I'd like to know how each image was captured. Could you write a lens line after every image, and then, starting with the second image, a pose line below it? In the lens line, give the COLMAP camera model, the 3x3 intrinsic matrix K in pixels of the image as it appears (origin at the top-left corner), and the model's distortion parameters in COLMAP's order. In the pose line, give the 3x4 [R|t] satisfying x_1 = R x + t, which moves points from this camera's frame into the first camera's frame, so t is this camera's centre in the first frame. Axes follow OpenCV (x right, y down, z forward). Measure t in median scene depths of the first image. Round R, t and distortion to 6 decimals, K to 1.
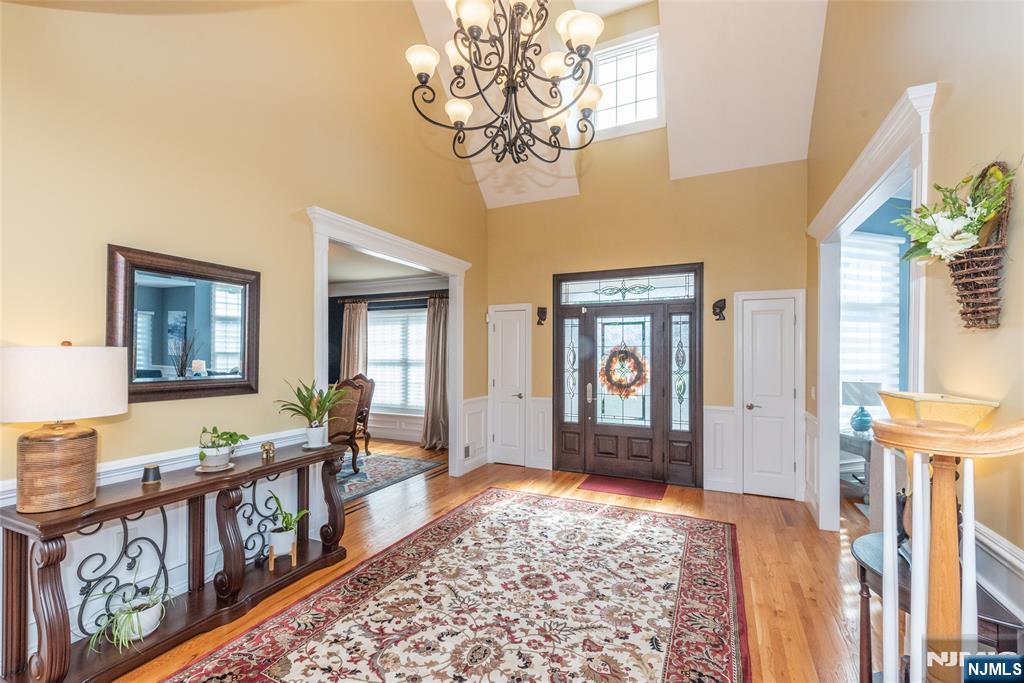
lens RADIAL K [[426.9, 0, 519.6], [0, 426.9, 341.2], [0, 0, 1]] dist [0.011790, -0.000175]
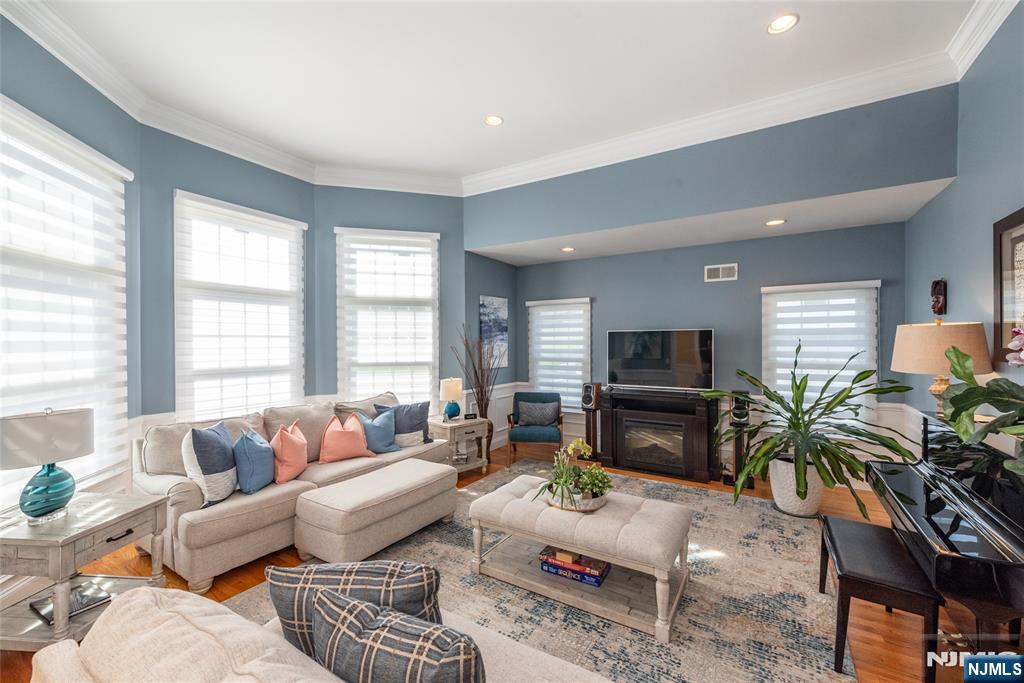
lens RADIAL K [[416.4, 0, 515.9], [0, 416.4, 337.2], [0, 0, 1]] dist [0.007901, -0.003616]
pose [[0.099478, -0.008476, 0.995004, 0.325471], [0.004424, 0.999958, 0.008076, 0.008283], [-0.995030, 0.003598, 0.099511, 0.366817]]
